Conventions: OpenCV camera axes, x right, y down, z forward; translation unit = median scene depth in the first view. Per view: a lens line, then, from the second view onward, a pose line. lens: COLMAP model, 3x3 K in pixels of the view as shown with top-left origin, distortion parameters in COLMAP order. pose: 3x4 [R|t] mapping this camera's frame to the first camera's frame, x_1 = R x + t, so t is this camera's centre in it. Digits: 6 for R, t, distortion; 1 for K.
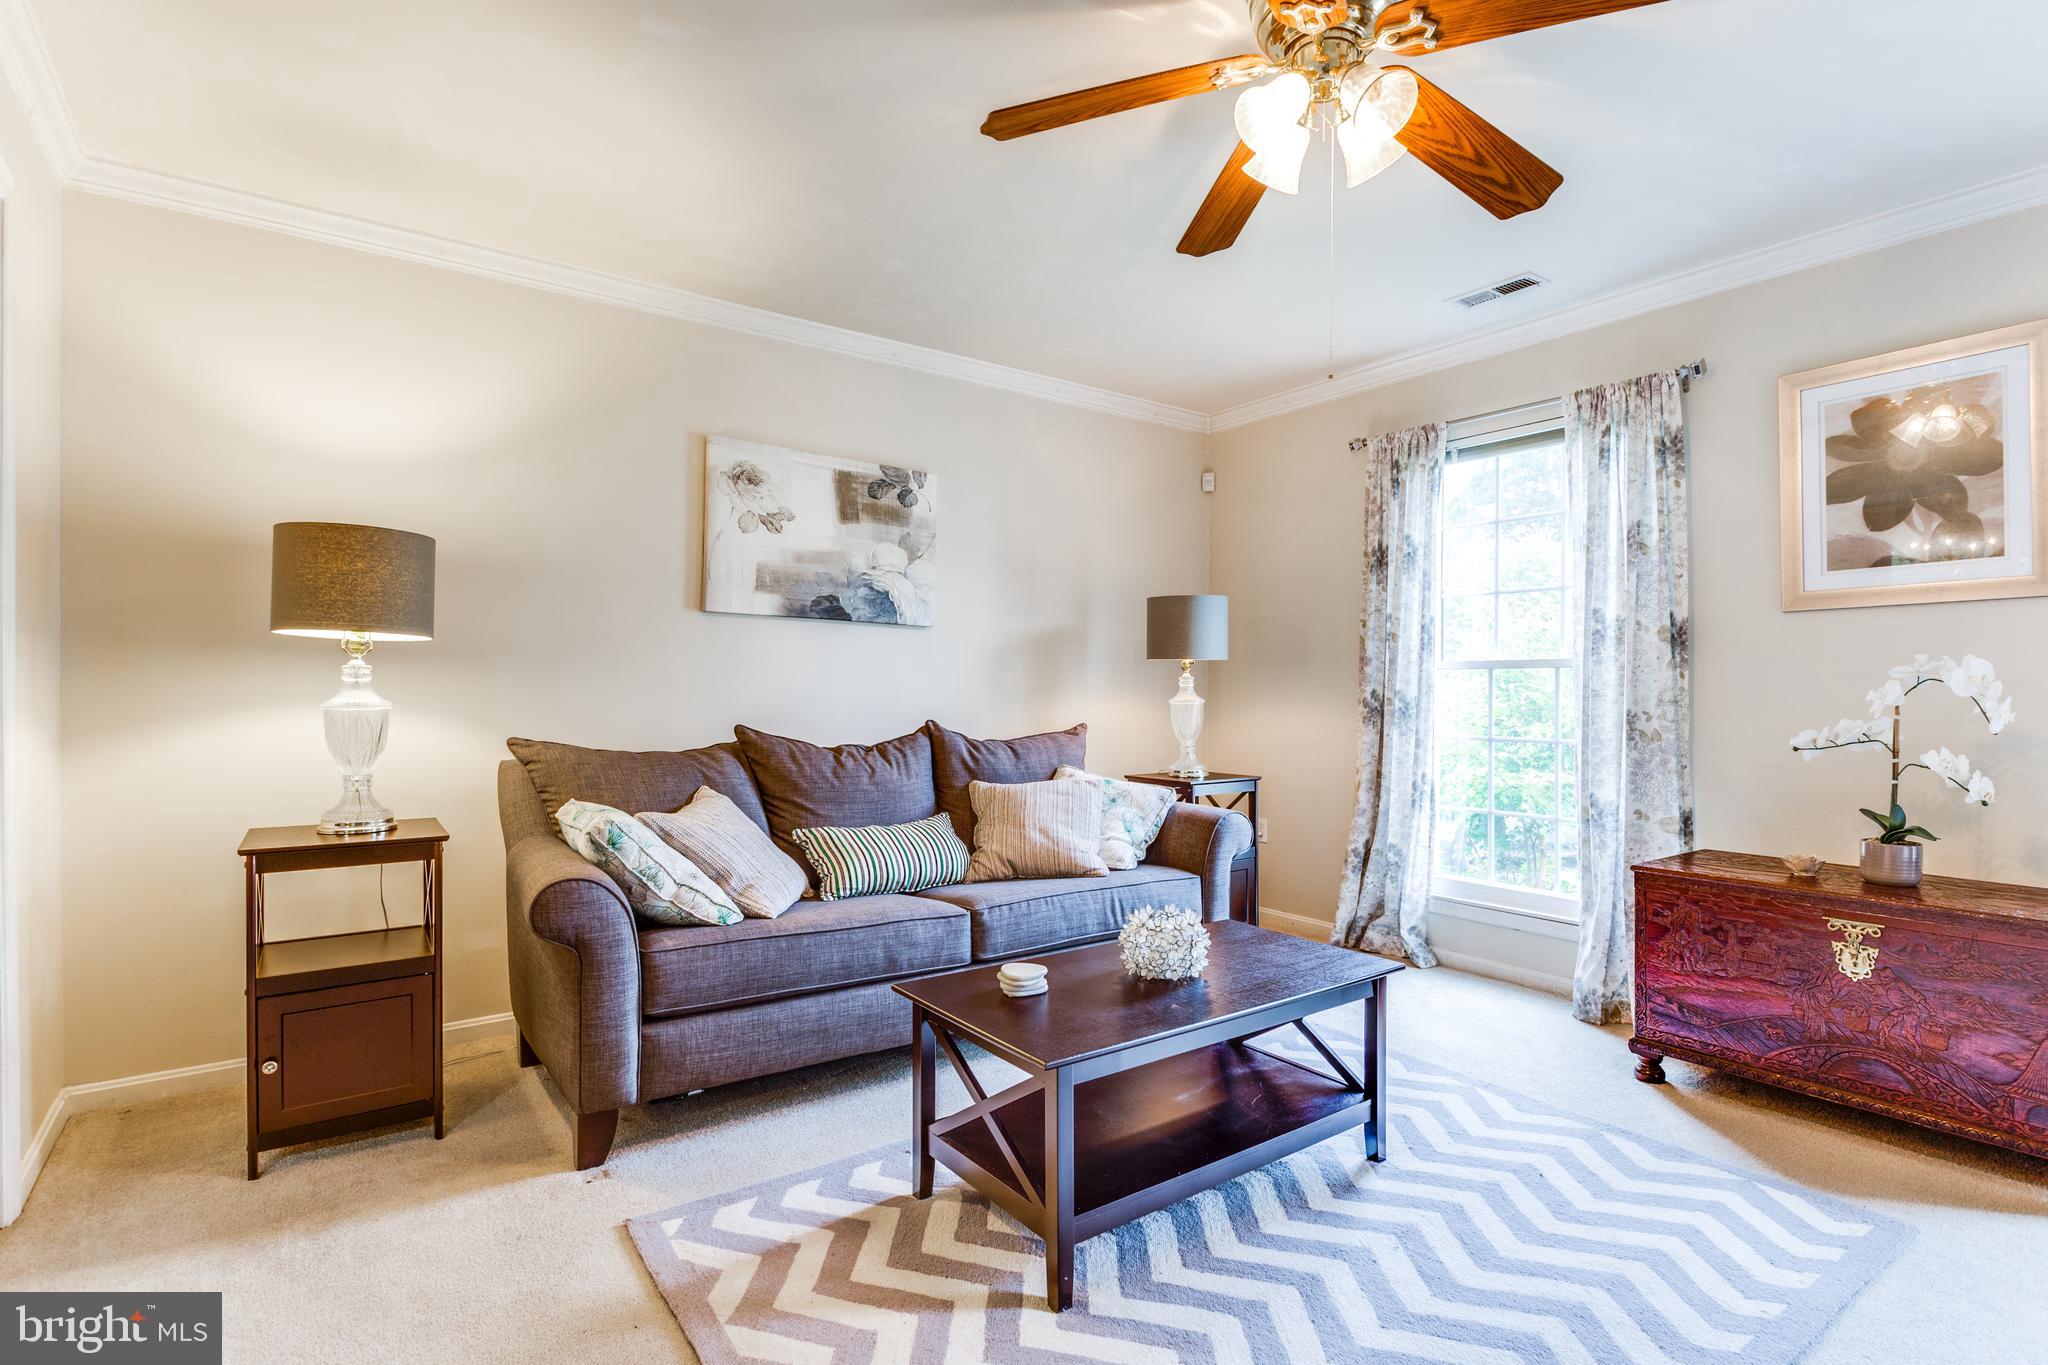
lens RADIAL K [[982.8, 0, 1038.3], [0, 982.8, 691.7], [0, 0, 1]] dist [0.003893, -0.000533]
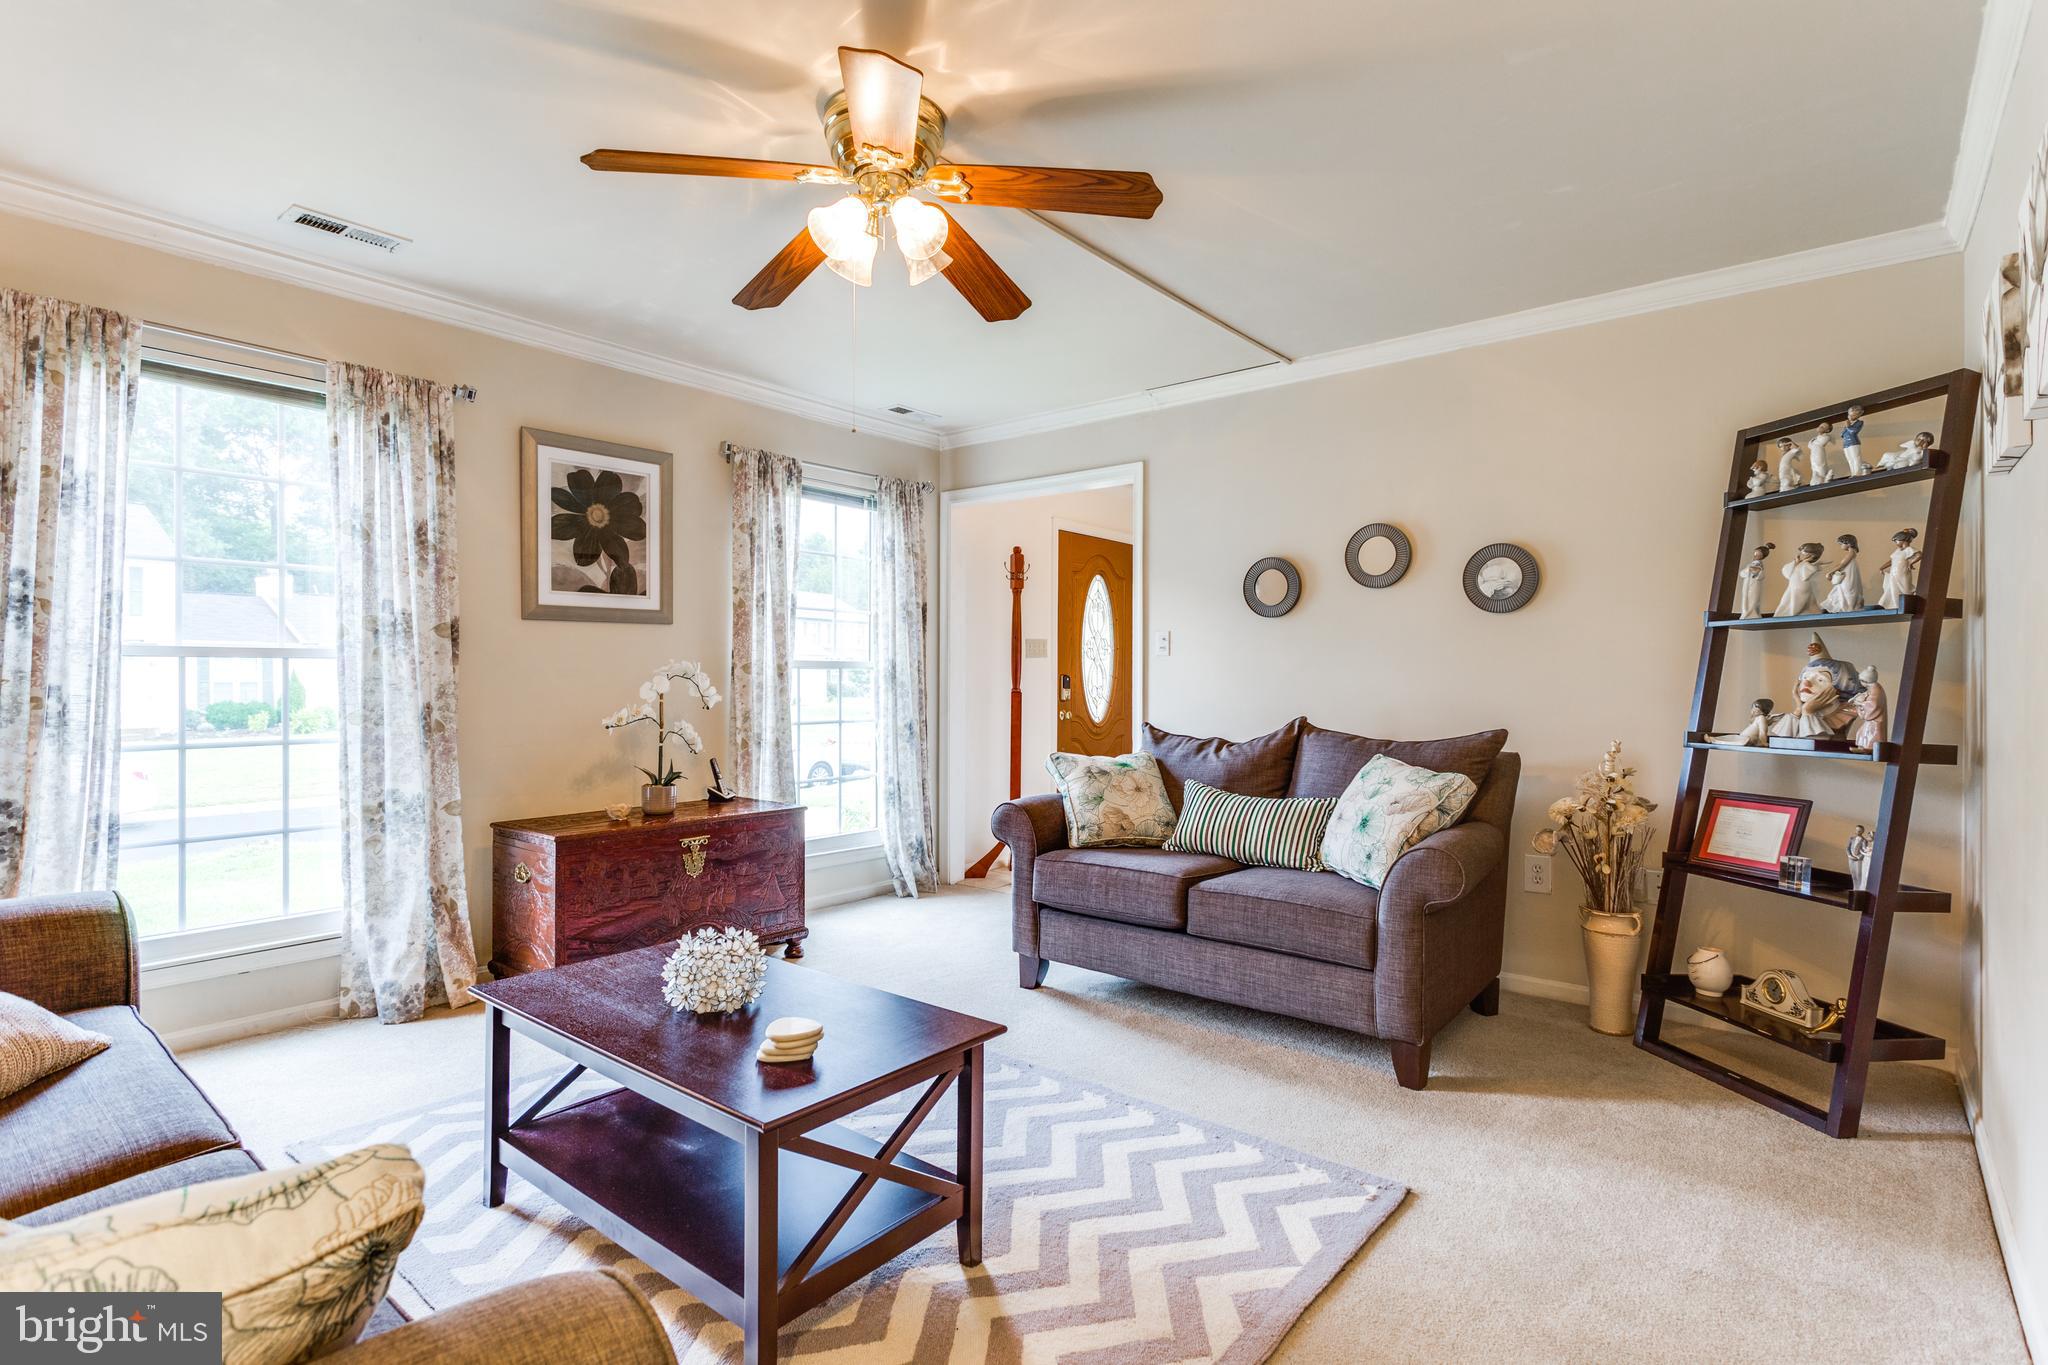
lens RADIAL K [[982.8, 0, 1038.7], [0, 982.8, 674.7], [0, 0, 1]] dist [0.003893, -0.000533]
pose [[-0.242771, 0.000404, 0.970083, -0.611602], [-0.000313, 1.000000, -0.000495, -0.011196], [-0.970084, -0.000423, -0.242771, 0.698215]]
